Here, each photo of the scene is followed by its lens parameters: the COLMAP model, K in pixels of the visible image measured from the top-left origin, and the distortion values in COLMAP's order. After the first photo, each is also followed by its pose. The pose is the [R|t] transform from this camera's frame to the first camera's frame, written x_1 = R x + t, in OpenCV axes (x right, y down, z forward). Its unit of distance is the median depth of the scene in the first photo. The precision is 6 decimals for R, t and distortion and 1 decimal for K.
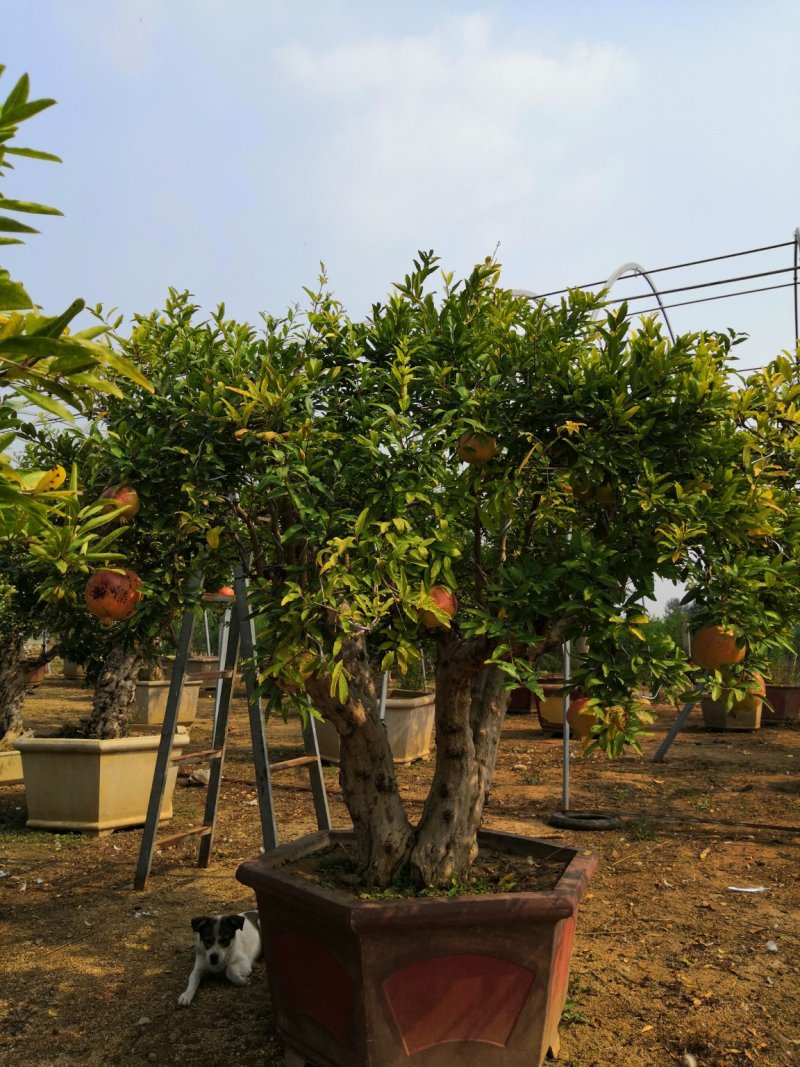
lens RADIAL K [[806.6, 0, 400.0], [0, 806.6, 533.5], [0, 0, 1]] dist [0.002709, 0.010334]
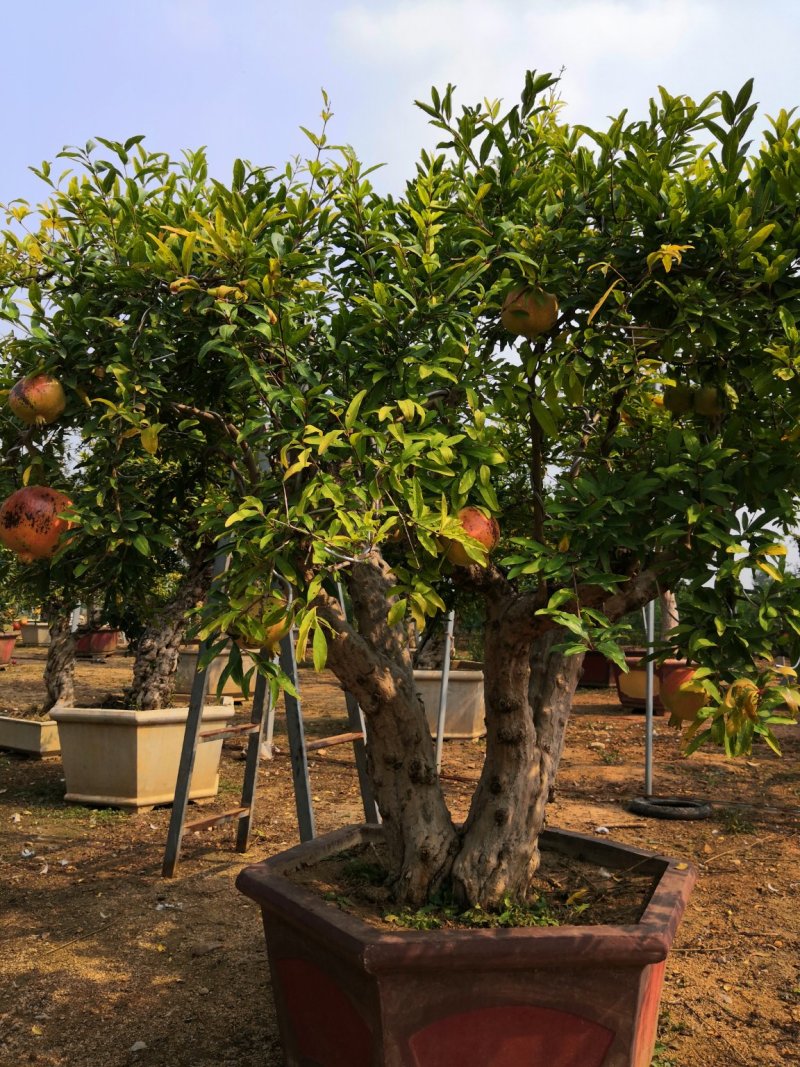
lens RADIAL K [[806.3, 0, 400.0], [0, 806.3, 533.5], [0, 0, 1]] dist [0.002804, 0.004238]
pose [[0.995620, -0.006413, -0.093274, 0.034588], [0.009473, 0.999430, 0.032402, 0.044482], [0.093013, -0.033144, 0.995113, 0.202991]]
